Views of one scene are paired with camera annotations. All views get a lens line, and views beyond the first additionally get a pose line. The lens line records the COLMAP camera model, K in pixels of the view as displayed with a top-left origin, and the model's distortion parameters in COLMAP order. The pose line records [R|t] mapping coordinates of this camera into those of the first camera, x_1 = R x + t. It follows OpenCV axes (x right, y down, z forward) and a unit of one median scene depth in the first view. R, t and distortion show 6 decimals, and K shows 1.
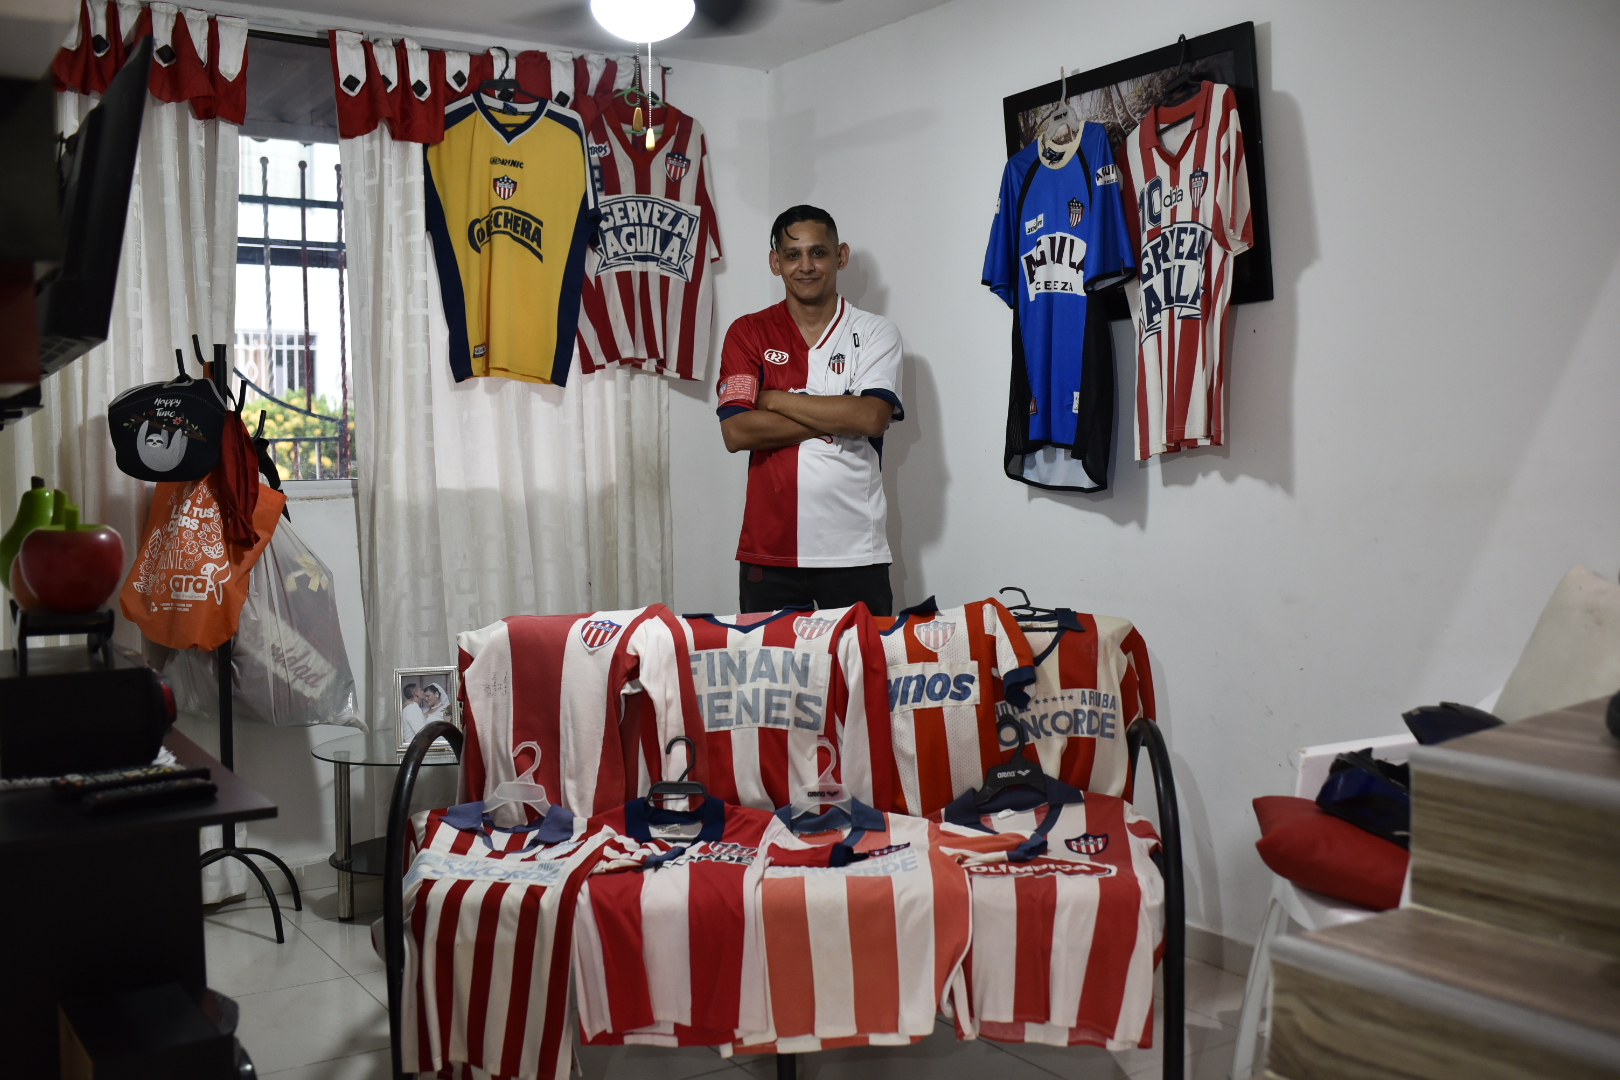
lens RADIAL K [[1585.6, 0, 810.0], [0, 1585.6, 540.0], [0, 0, 1]] dist [-0.108332, 0.131734]
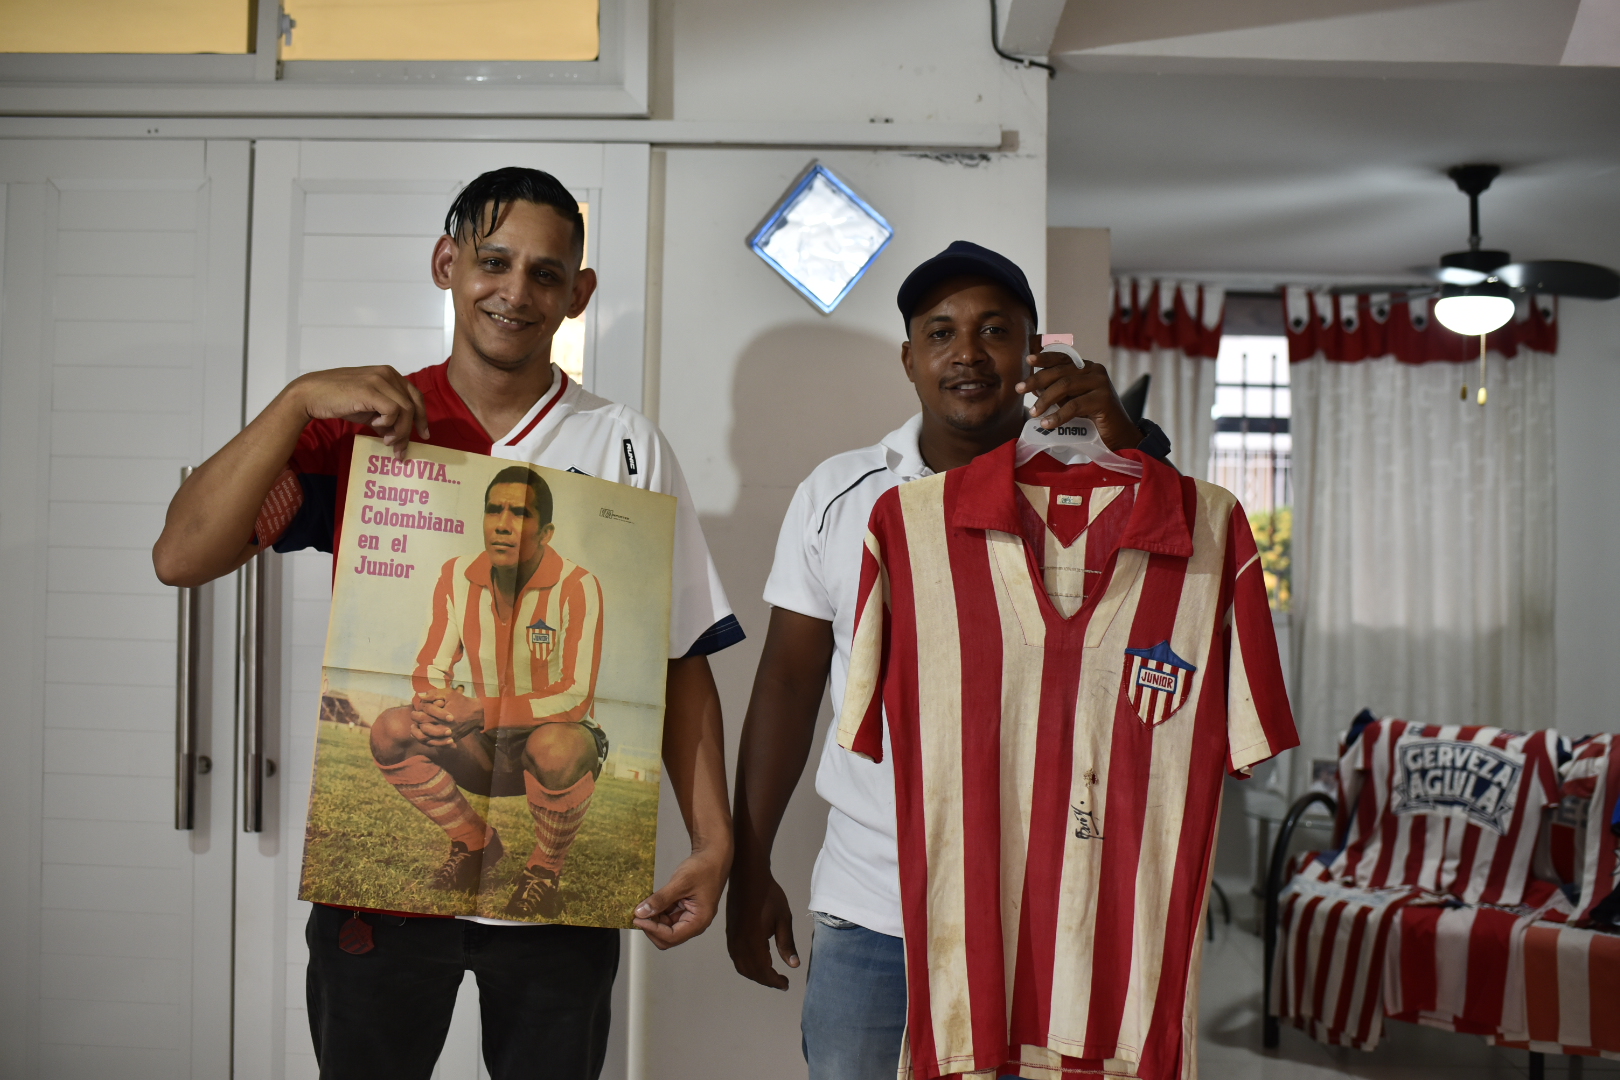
lens RADIAL K [[1585.6, 0, 810.0], [0, 1585.6, 540.0], [0, 0, 1]] dist [-0.108332, 0.131734]
pose [[0.812953, 0.027913, -0.581659, 0.223571], [-0.061726, 0.997354, -0.038410, -0.033103], [0.579048, 0.067129, 0.812525, -0.478579]]
